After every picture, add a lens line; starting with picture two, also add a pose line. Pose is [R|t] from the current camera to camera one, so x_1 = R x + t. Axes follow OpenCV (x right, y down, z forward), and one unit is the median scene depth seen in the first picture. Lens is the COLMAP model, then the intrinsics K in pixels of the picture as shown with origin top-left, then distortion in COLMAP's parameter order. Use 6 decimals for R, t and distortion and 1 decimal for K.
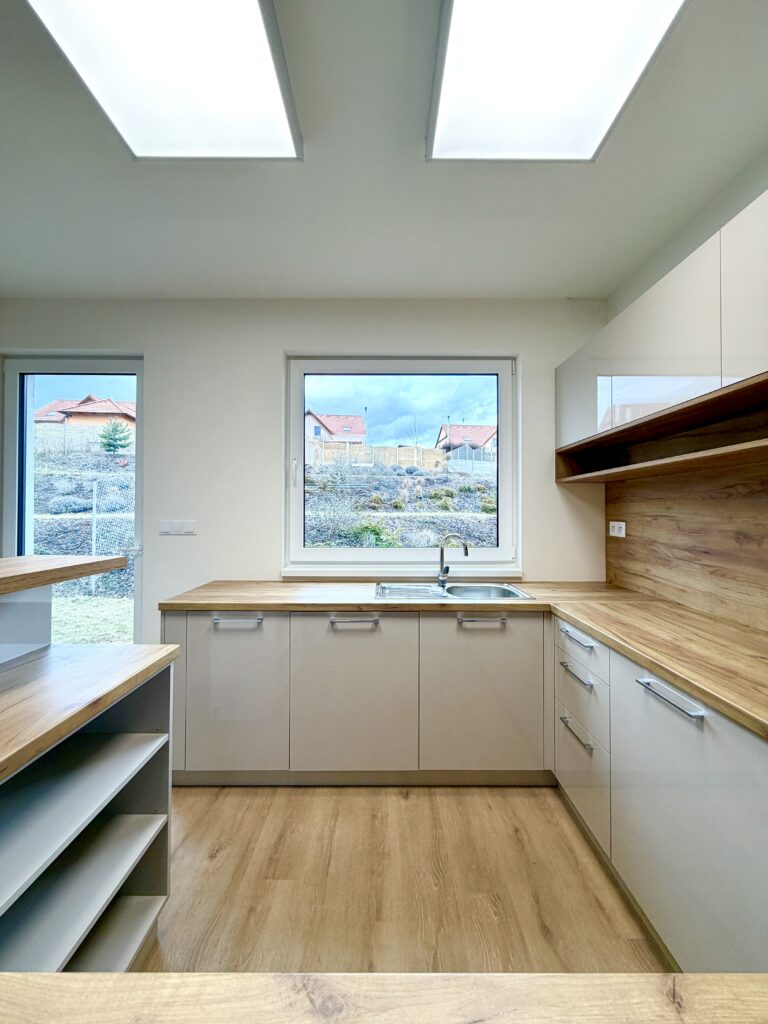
lens RADIAL K [[407.7, 0, 386.1], [0, 407.7, 508.9], [0, 0, 1]] dist [0.001909, 0.000351]
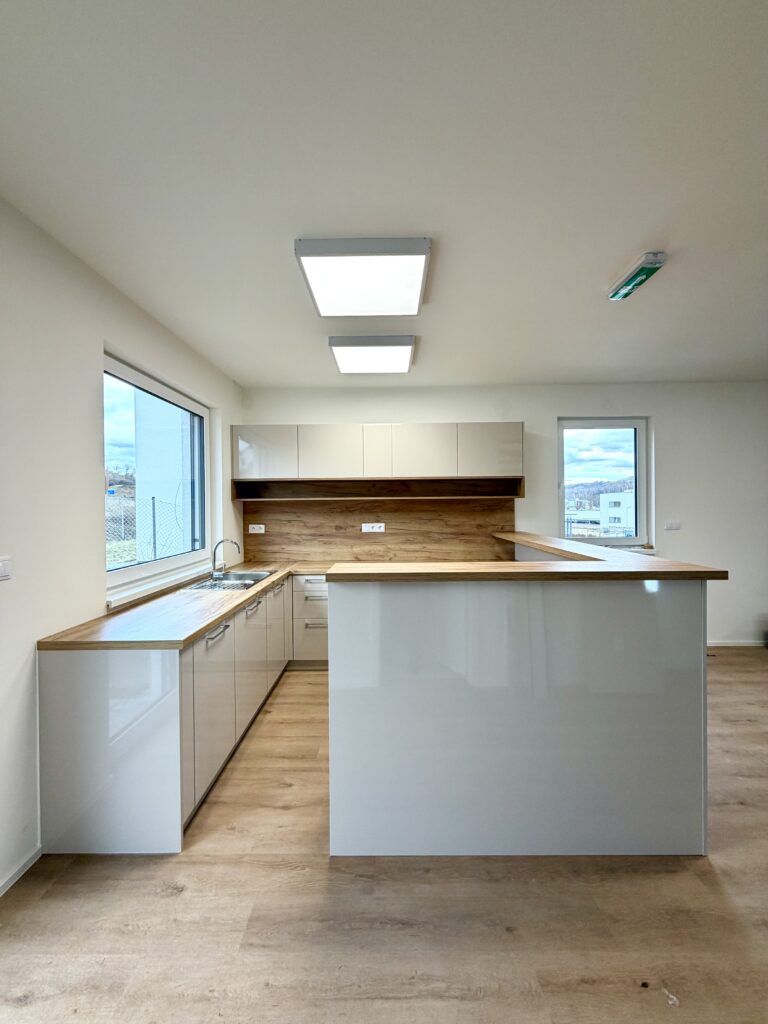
lens RADIAL K [[407.7, 0, 384.8], [0, 407.7, 509.6], [0, 0, 1]] dist [0.001909, 0.000351]
pose [[0.011022, -0.015241, 0.999823, -1.156281], [-0.000819, 0.999883, 0.015251, -0.058836], [-0.999939, -0.000987, 0.011008, 0.438088]]
